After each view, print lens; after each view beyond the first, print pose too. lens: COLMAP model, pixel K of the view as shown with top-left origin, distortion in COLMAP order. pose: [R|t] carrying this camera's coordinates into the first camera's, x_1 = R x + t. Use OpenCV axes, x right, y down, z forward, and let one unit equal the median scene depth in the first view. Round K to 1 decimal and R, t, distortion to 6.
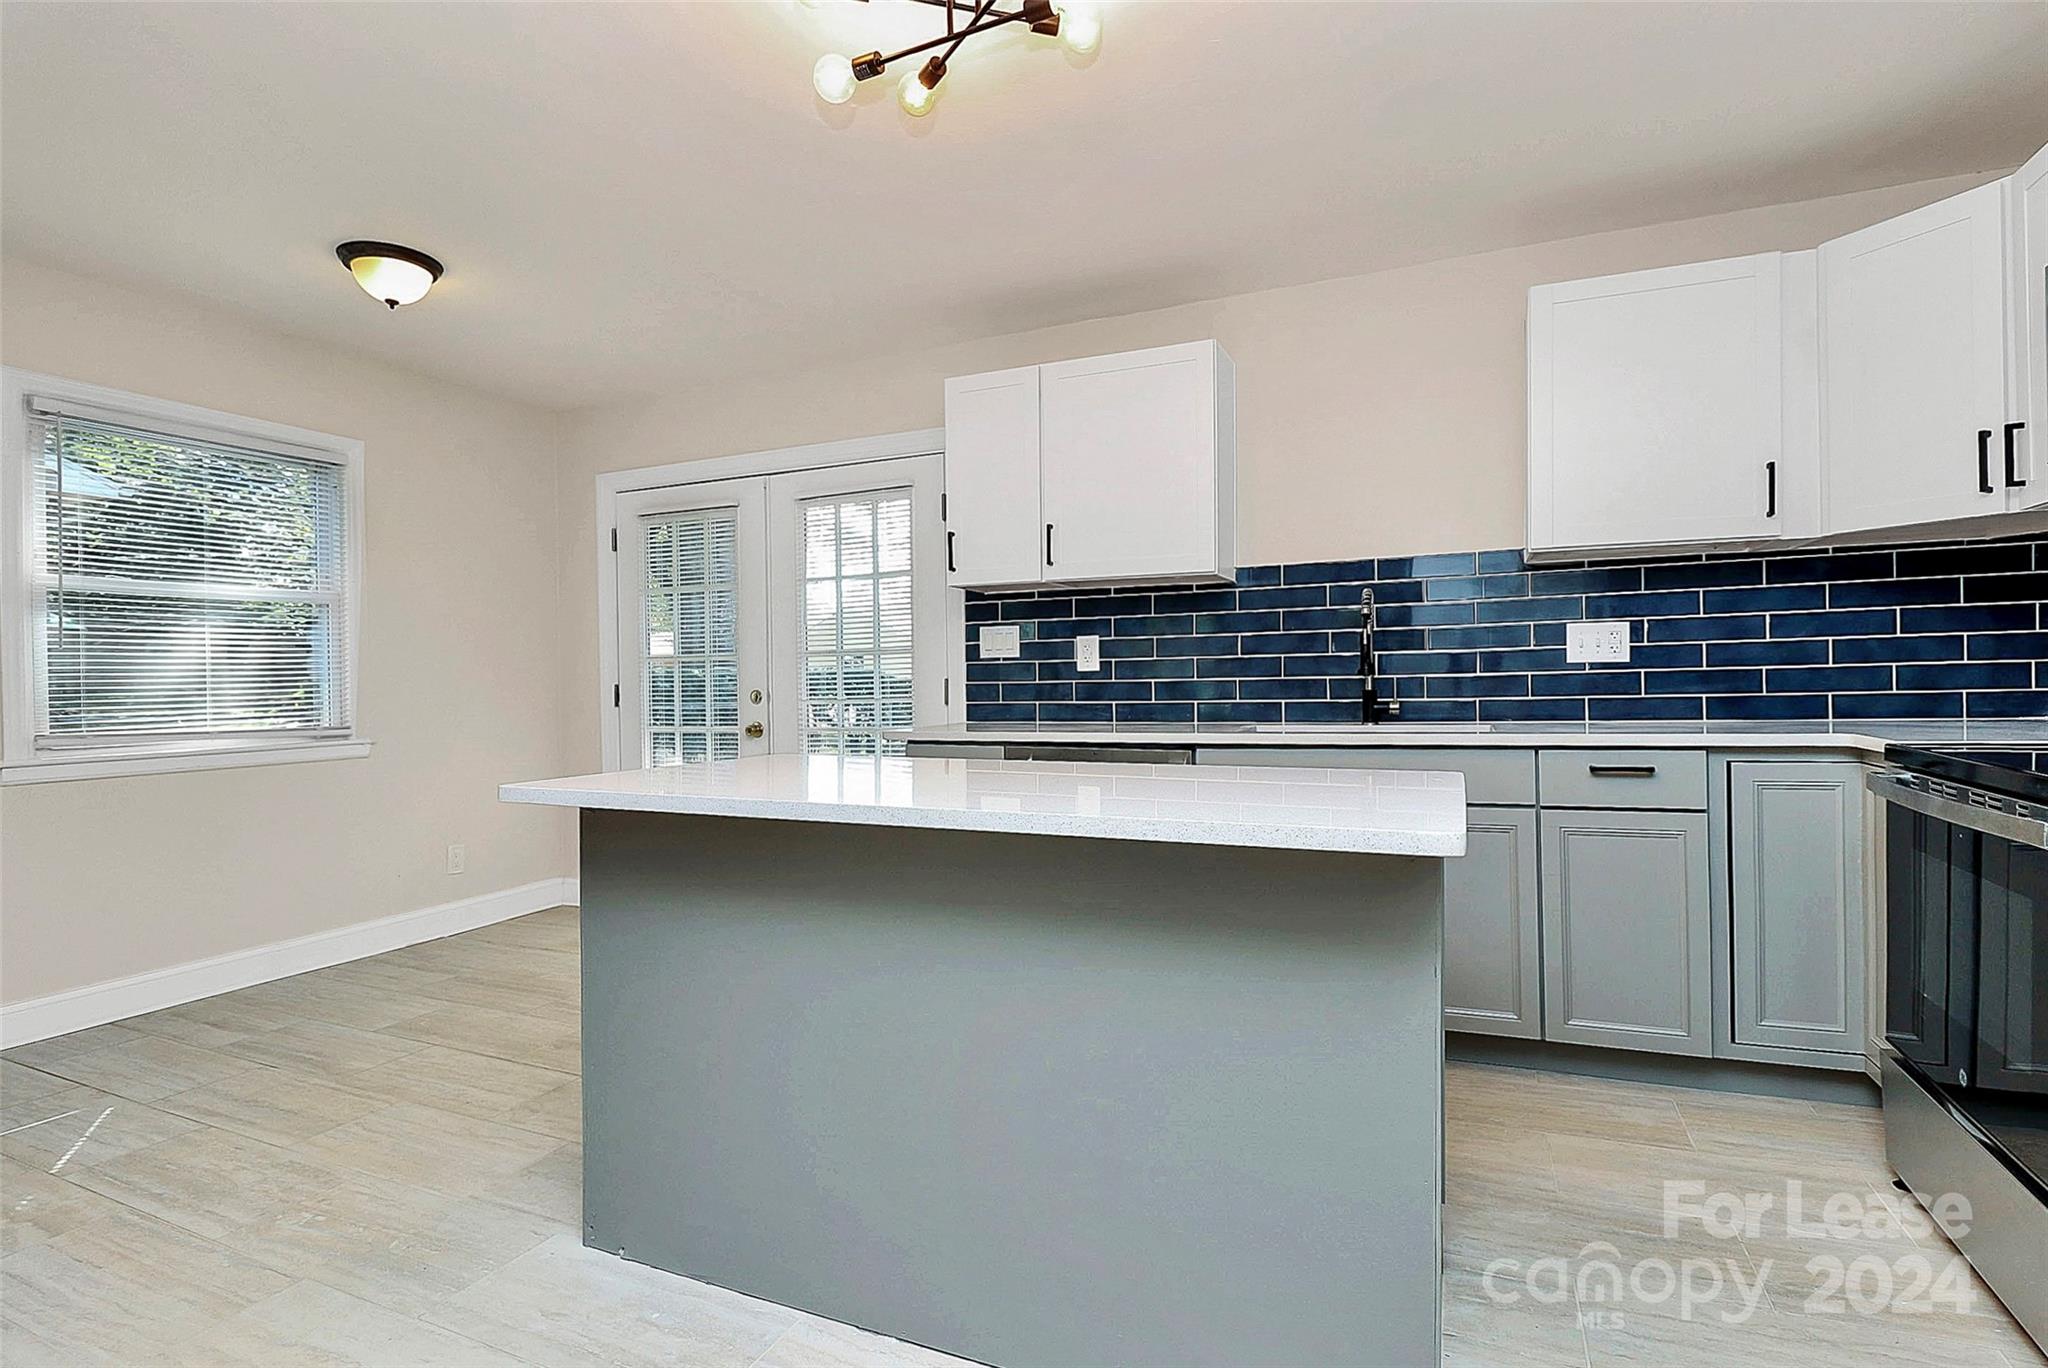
lens RADIAL K [[972.5, 0, 1012.6], [0, 972.5, 700.7], [0, 0, 1]] dist [-0.005627, -0.008190]
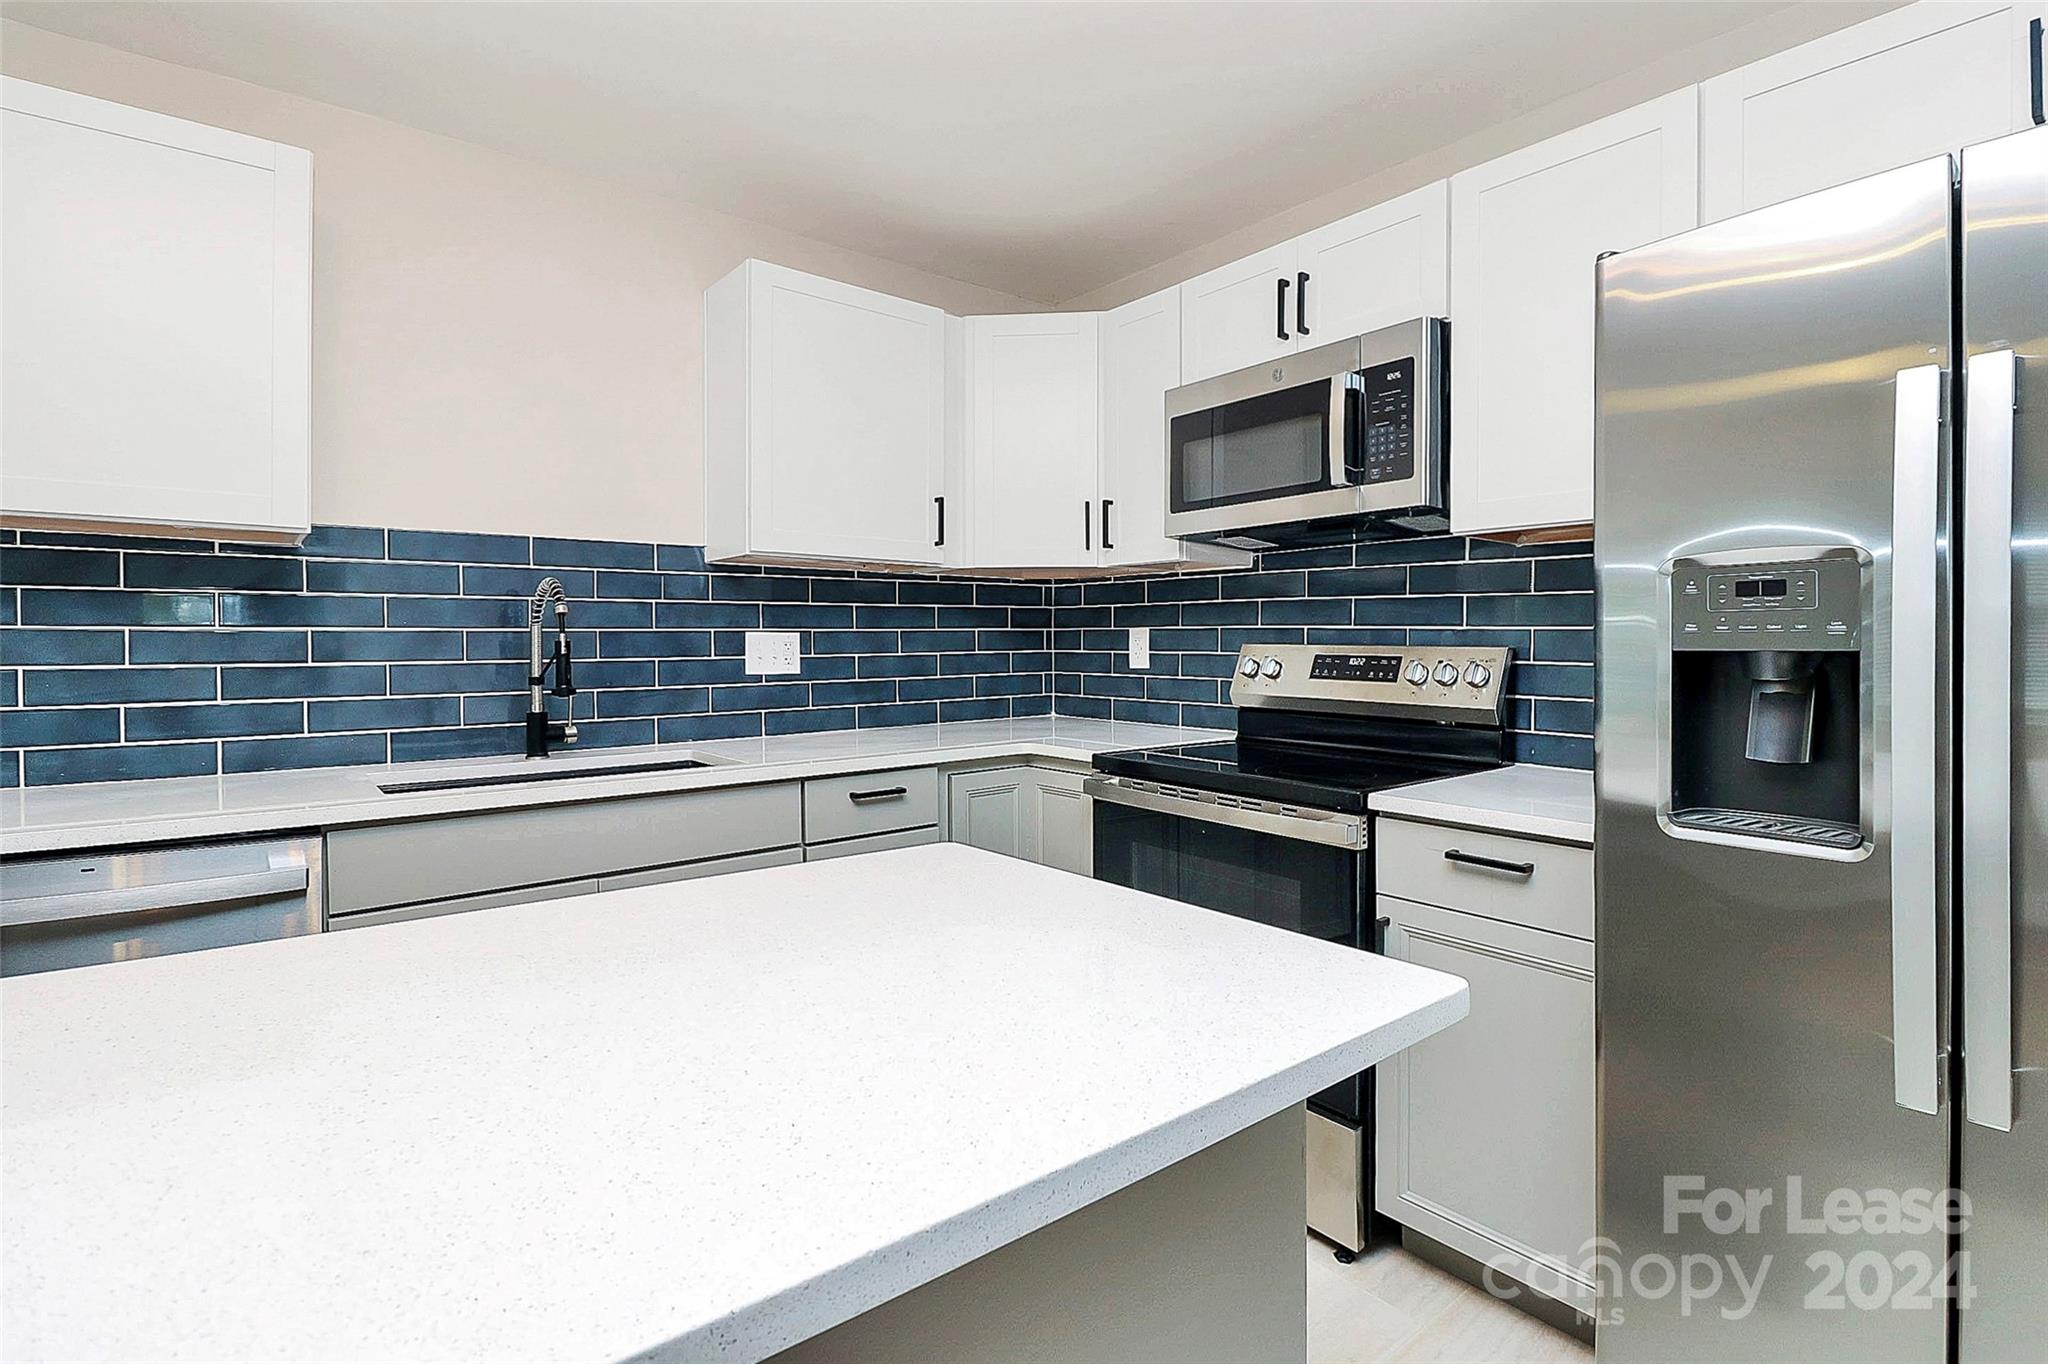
lens RADIAL K [[972.5, 0, 1031.0], [0, 972.5, 655.4], [0, 0, 1]] dist [-0.005627, -0.008190]
pose [[0.456202, 0.007564, 0.889844, -0.119046], [0.017399, 0.999697, -0.017418, -0.035239], [-0.889706, 0.023429, 0.455932, 0.324279]]
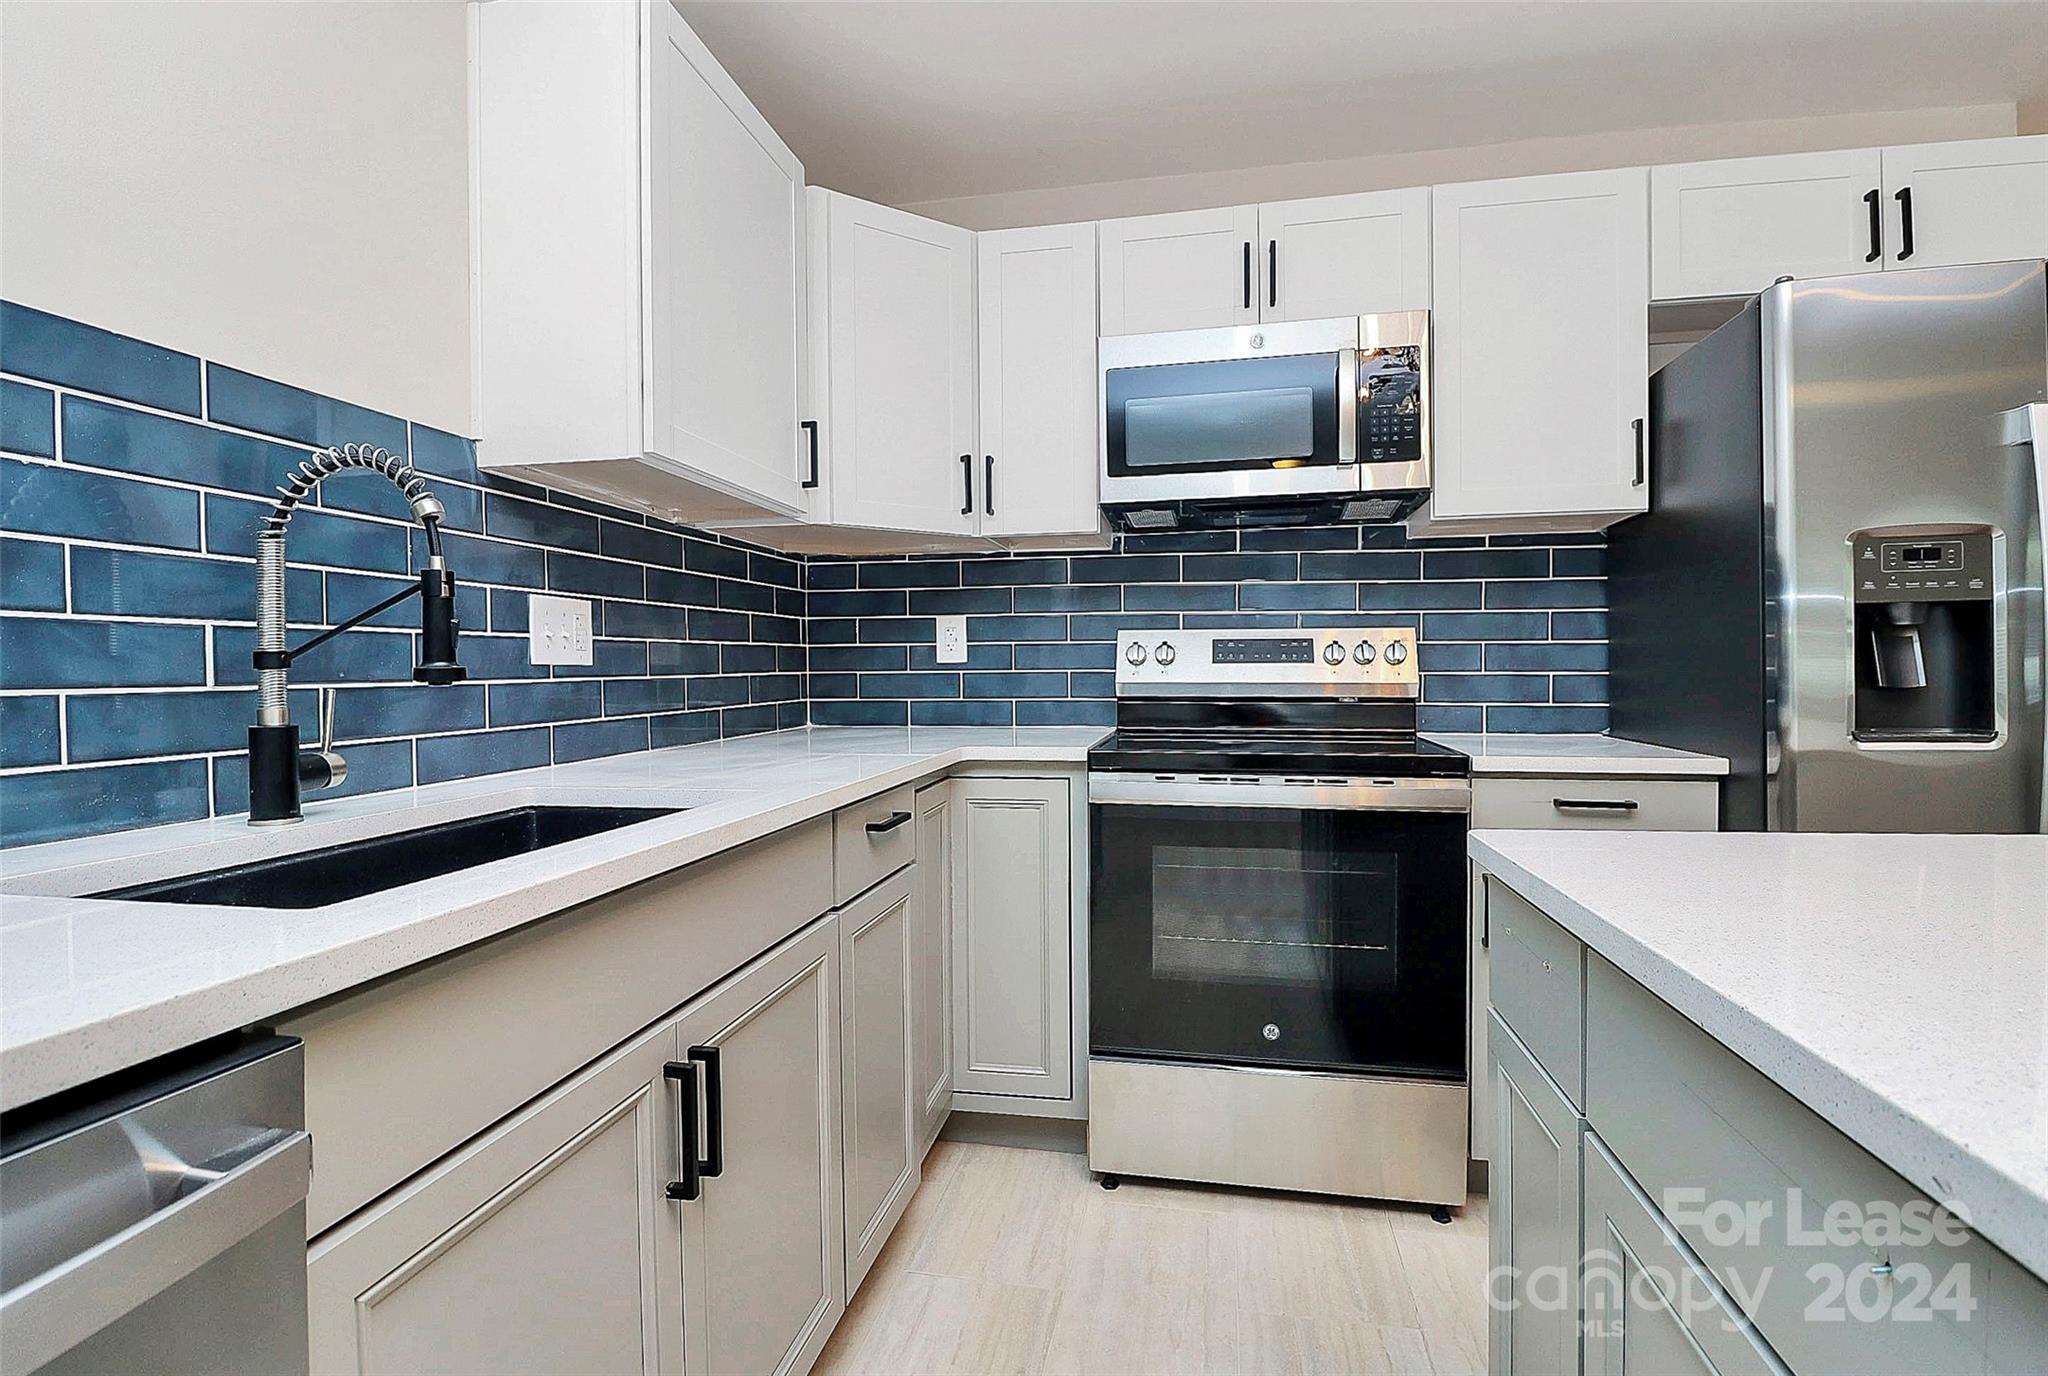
lens RADIAL K [[972.5, 0, 1039.2], [0, 972.5, 691.4], [0, 0, 1]] dist [-0.005627, -0.008190]
pose [[-0.228145, 0.002868, 0.973623, -0.034164], [0.042446, 0.999074, 0.007004, -0.014678], [-0.972702, 0.042924, -0.228055, 0.806862]]
